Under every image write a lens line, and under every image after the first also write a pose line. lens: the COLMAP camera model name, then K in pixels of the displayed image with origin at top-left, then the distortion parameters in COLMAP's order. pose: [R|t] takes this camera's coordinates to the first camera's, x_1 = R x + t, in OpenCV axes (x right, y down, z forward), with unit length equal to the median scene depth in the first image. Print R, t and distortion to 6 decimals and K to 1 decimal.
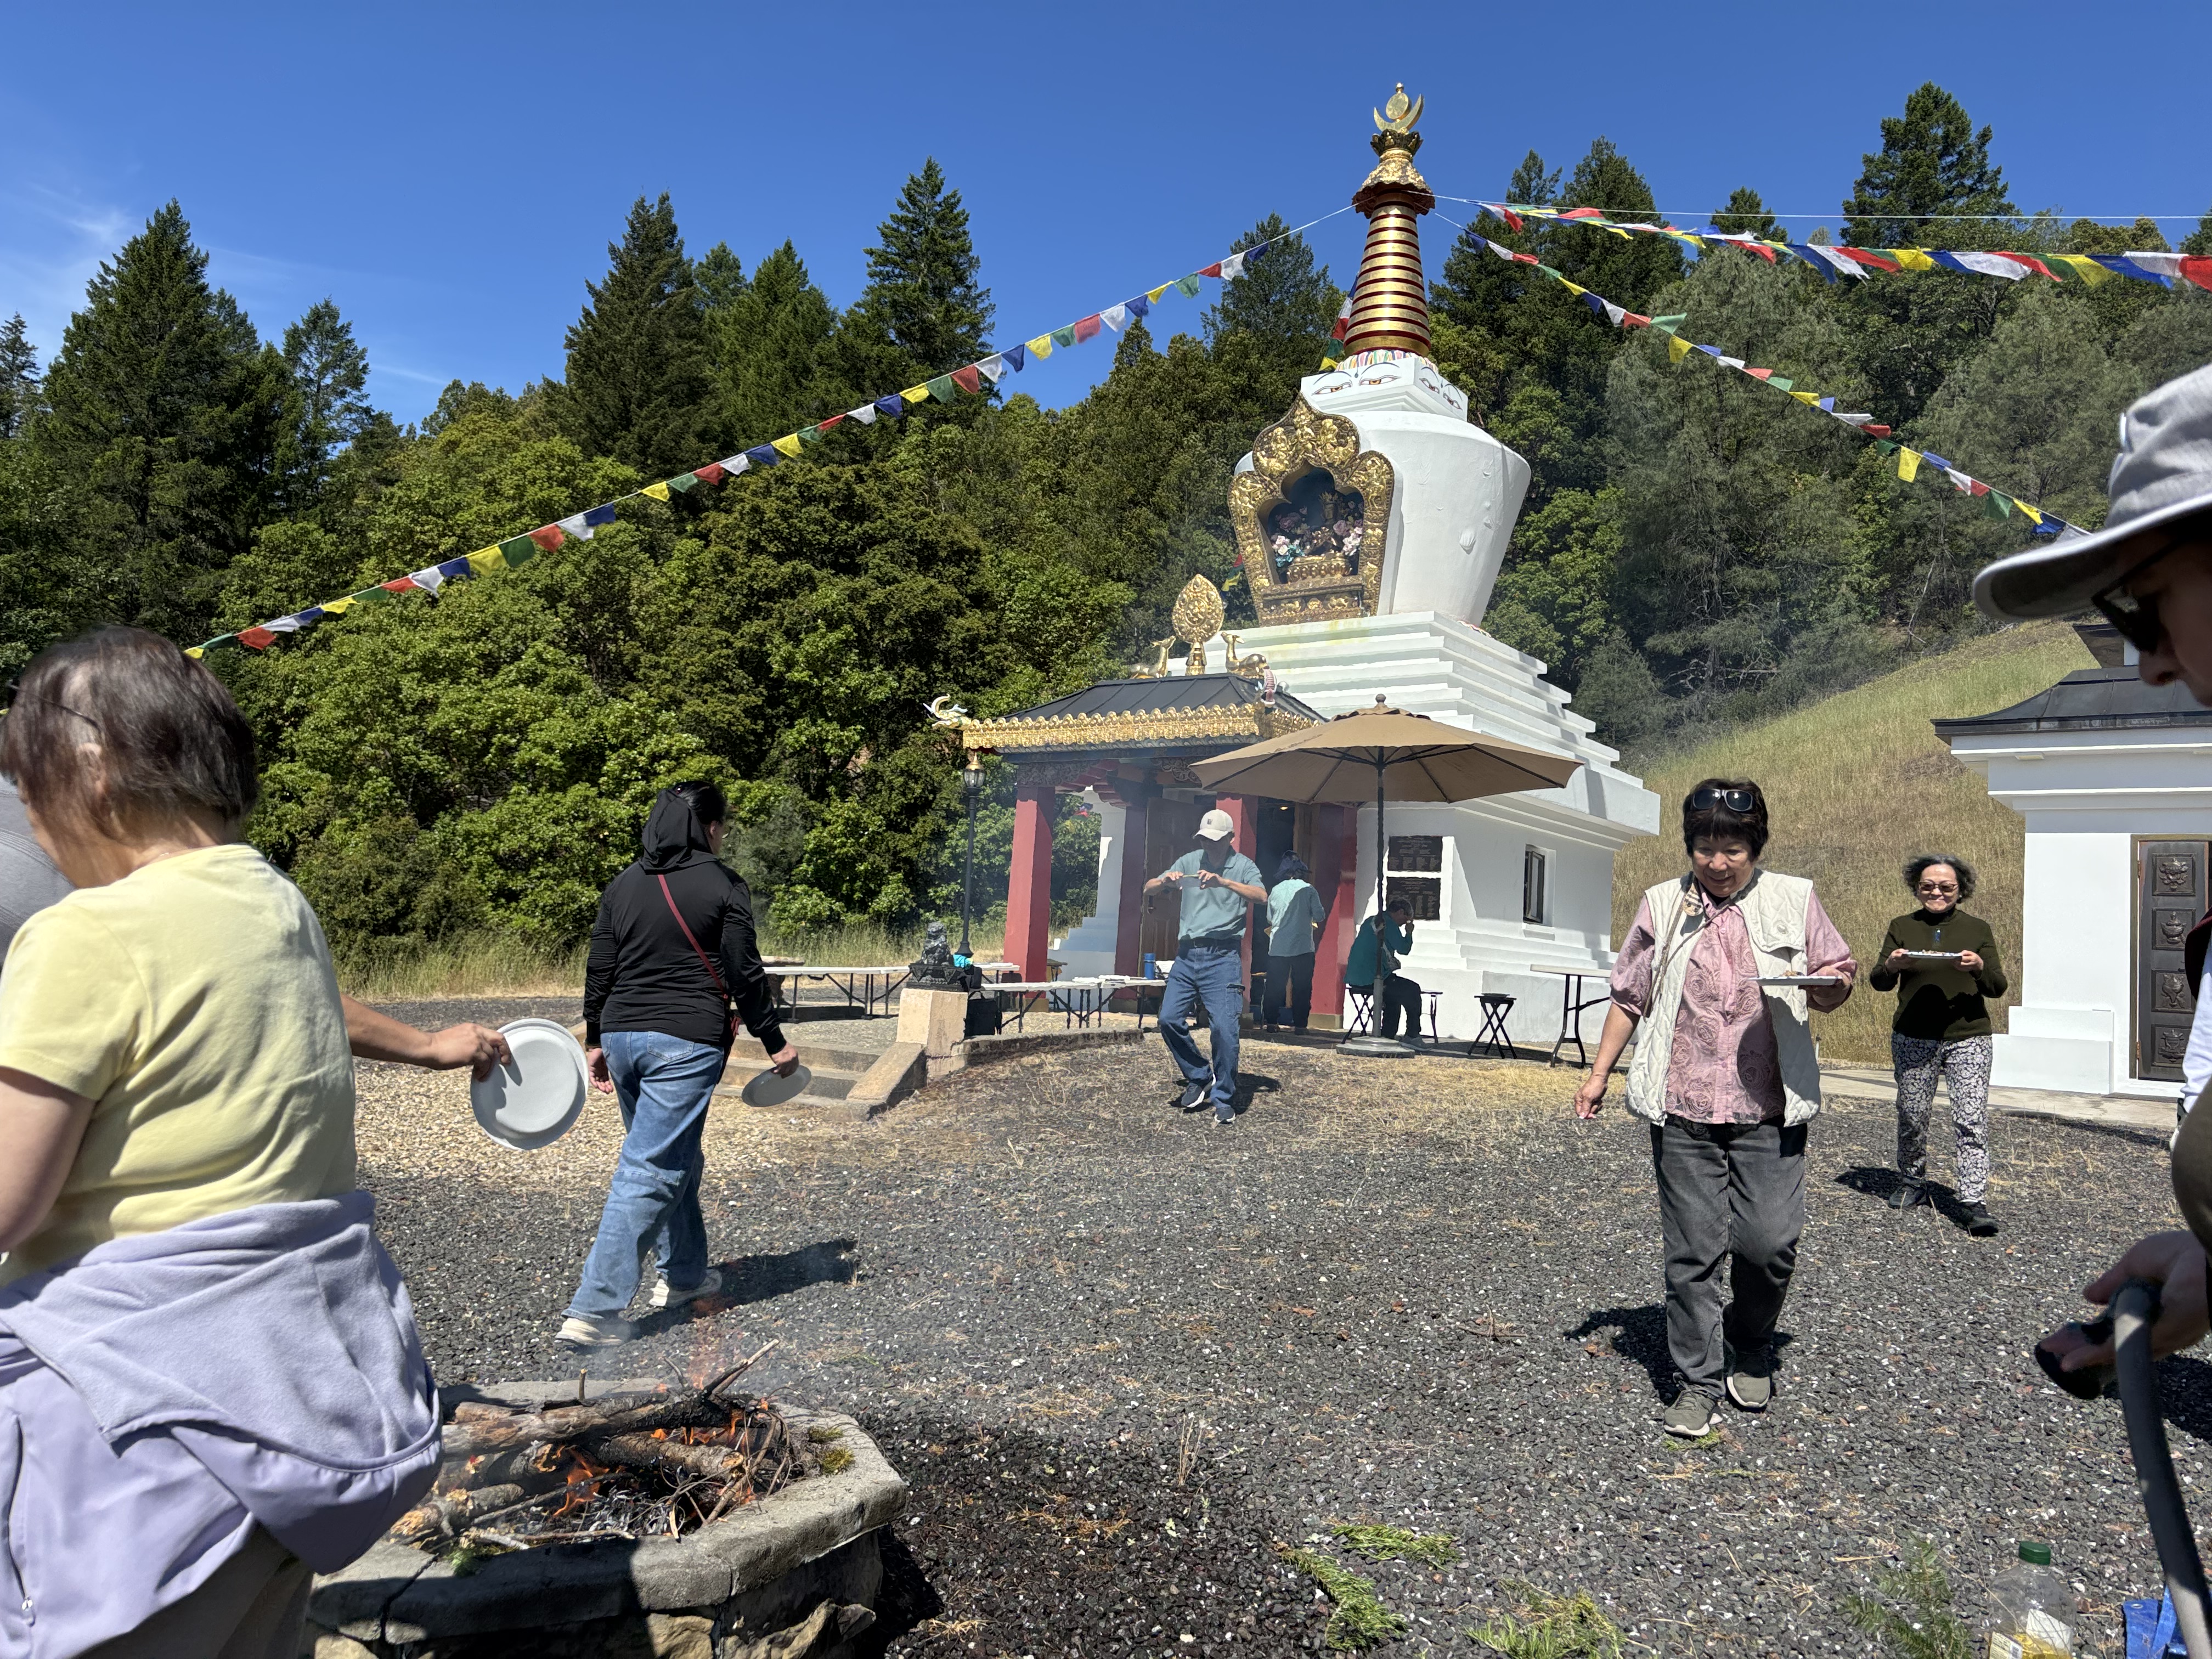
lens RADIAL K [[1669.5, 0, 1106.0], [0, 1669.5, 829.5], [0, 0, 1]] dist [0.057926, -0.041318]
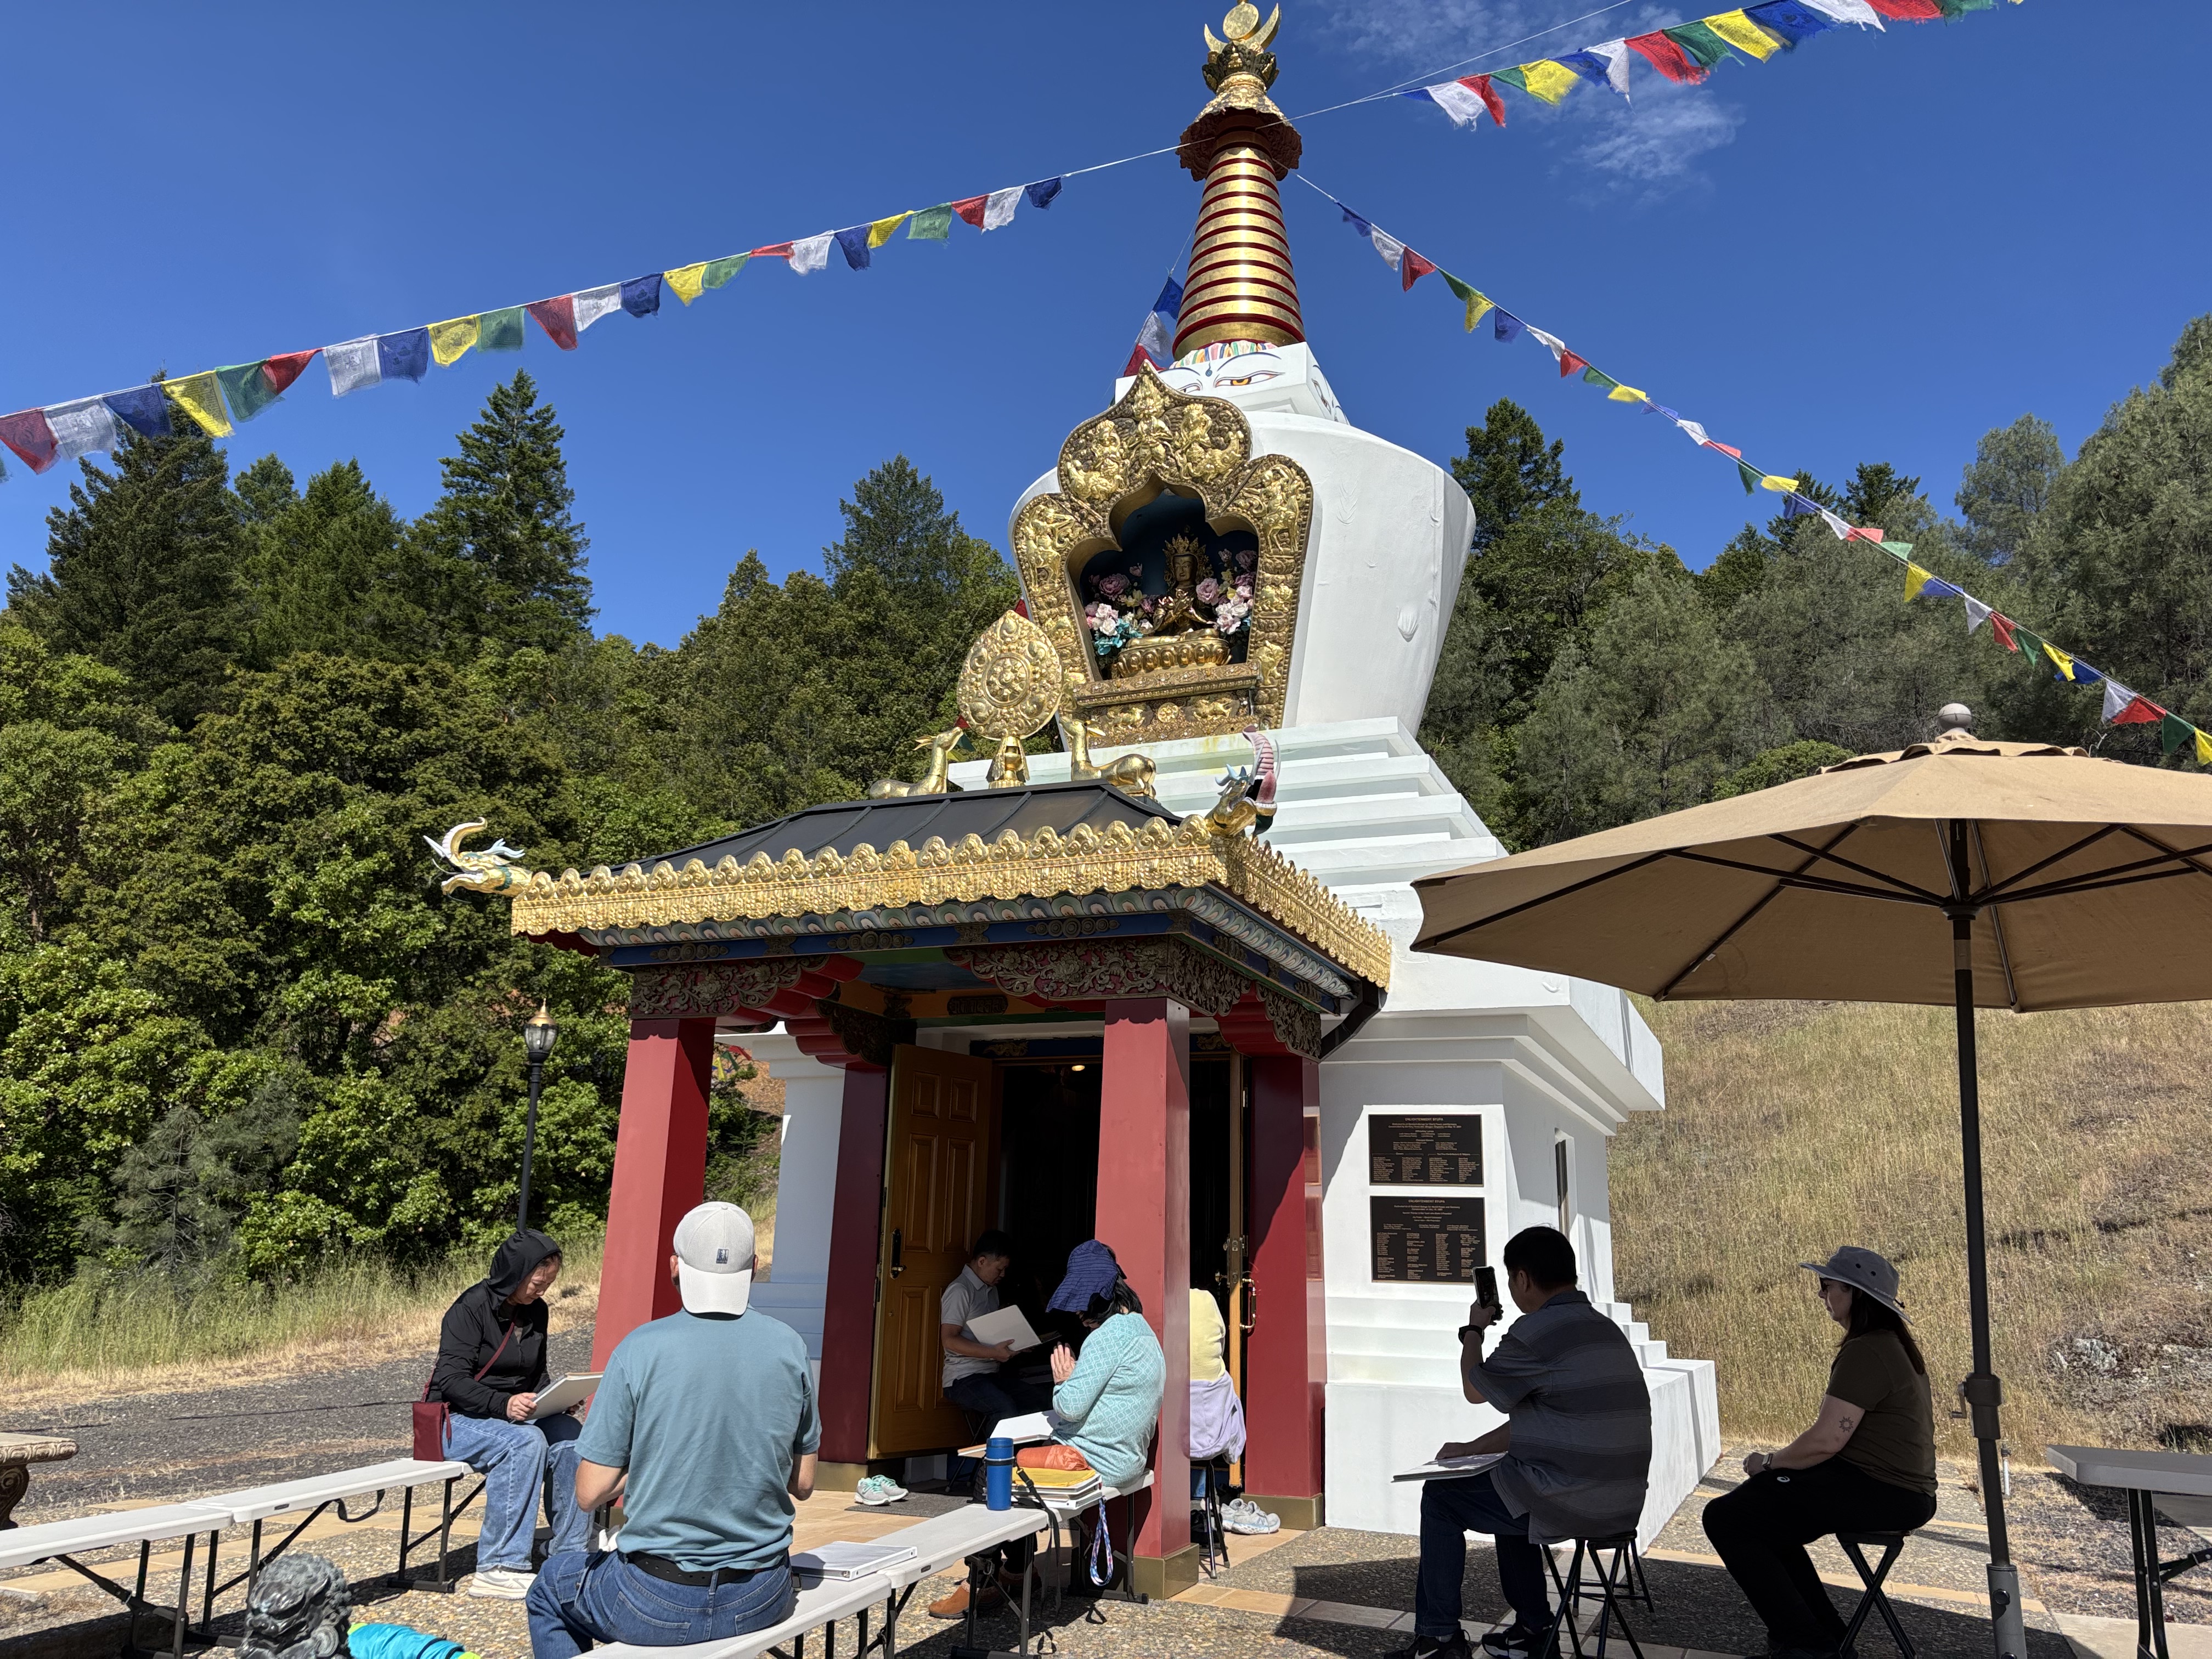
lens RADIAL K [[1669.5, 0, 1106.0], [0, 1669.5, 829.5], [0, 0, 1]] dist [0.057926, -0.041318]
pose [[0.971012, 0.028717, 0.237299, -0.011288], [0.010351, 0.986774, -0.161769, -0.000196], [-0.238806, 0.159535, 0.957873, 0.151496]]
